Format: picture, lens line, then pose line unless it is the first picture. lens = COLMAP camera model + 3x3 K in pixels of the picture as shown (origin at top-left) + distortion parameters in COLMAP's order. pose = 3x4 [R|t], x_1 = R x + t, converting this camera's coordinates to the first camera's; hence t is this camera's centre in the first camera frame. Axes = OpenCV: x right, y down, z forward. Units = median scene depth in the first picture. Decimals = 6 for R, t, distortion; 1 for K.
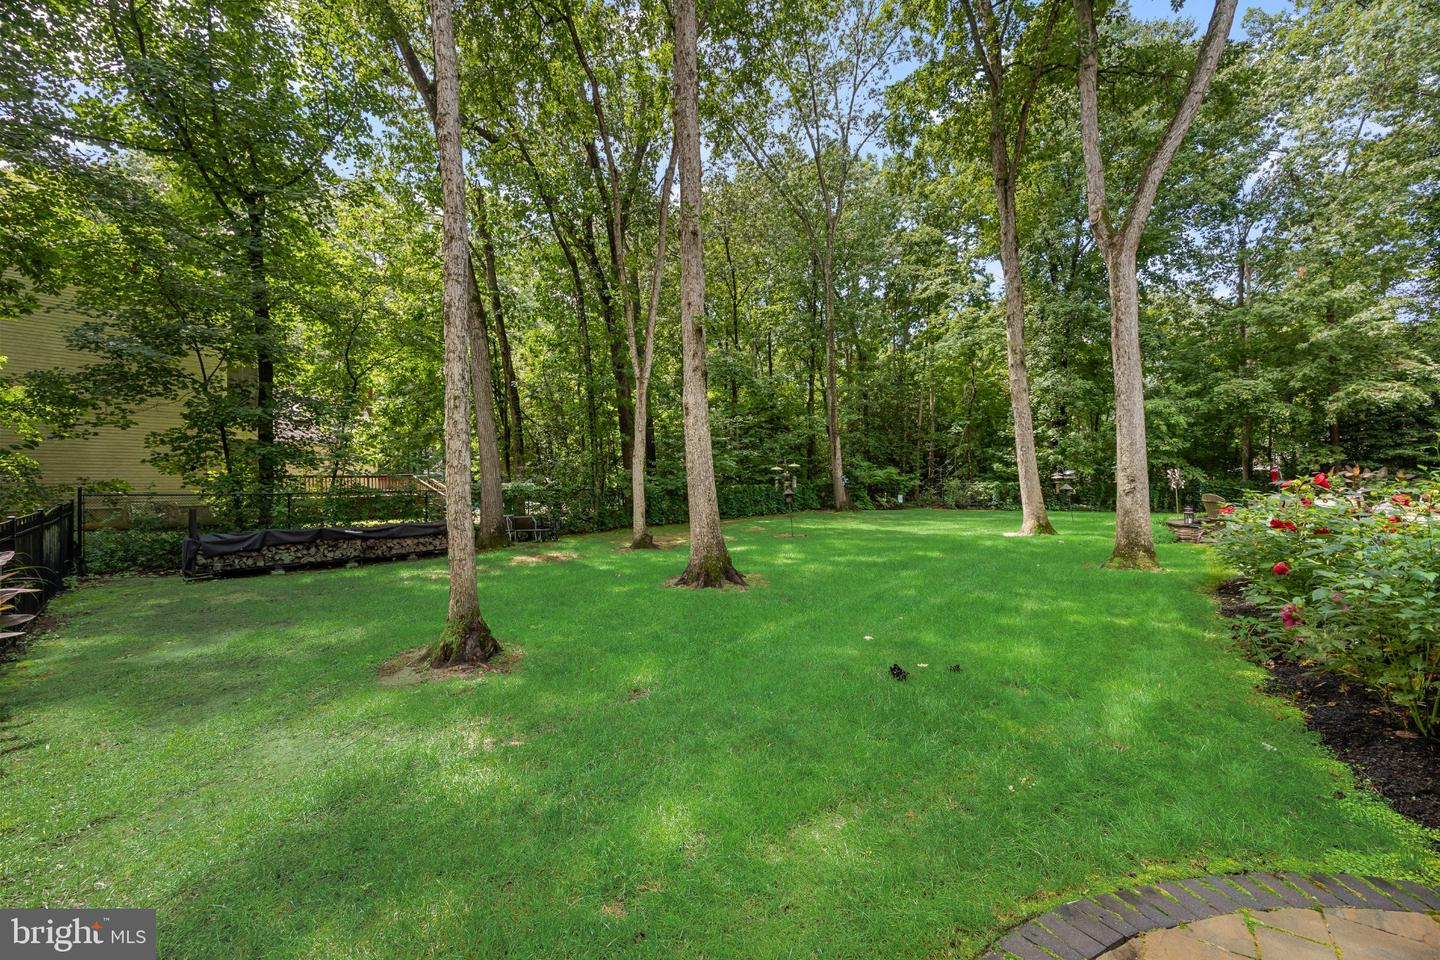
lens RADIAL K [[539.4, 0, 720.0], [0, 539.4, 480.0], [0, 0, 1]] dist [-0.000098, -0.000055]
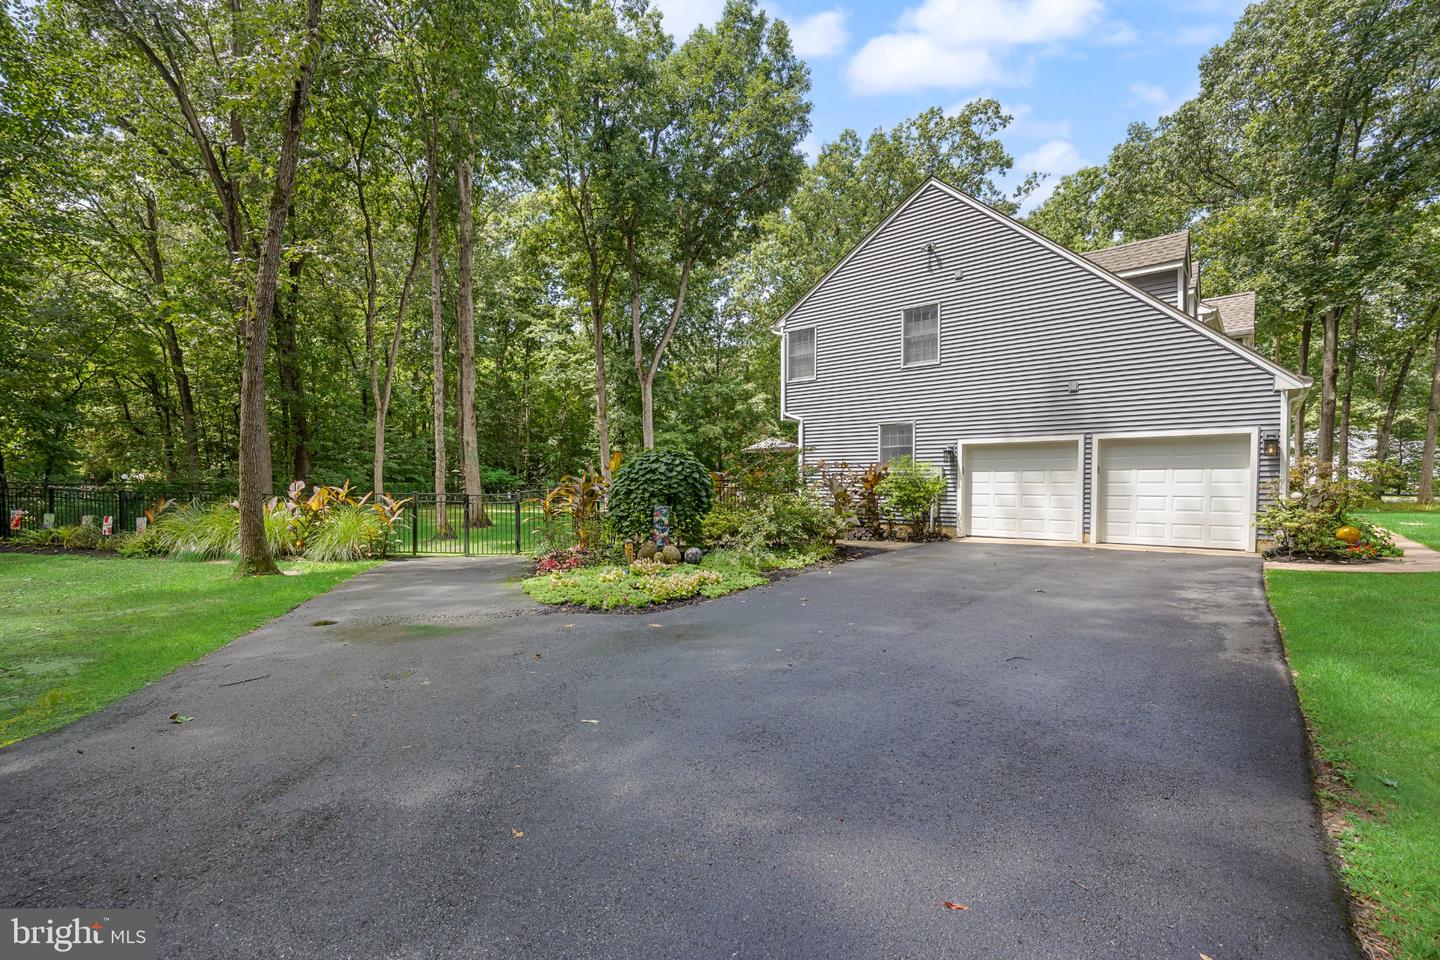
lens RADIAL K [[655.0, 0, 720.0], [0, 655.0, 480.0], [0, 0, 1]] dist [-0.000057, 0.000002]
pose [[0.753451, 0.013704, 0.657362, -0.406789], [-0.012621, 0.999900, -0.006379, 0.003385], [-0.657383, -0.003490, 0.753548, -0.627031]]
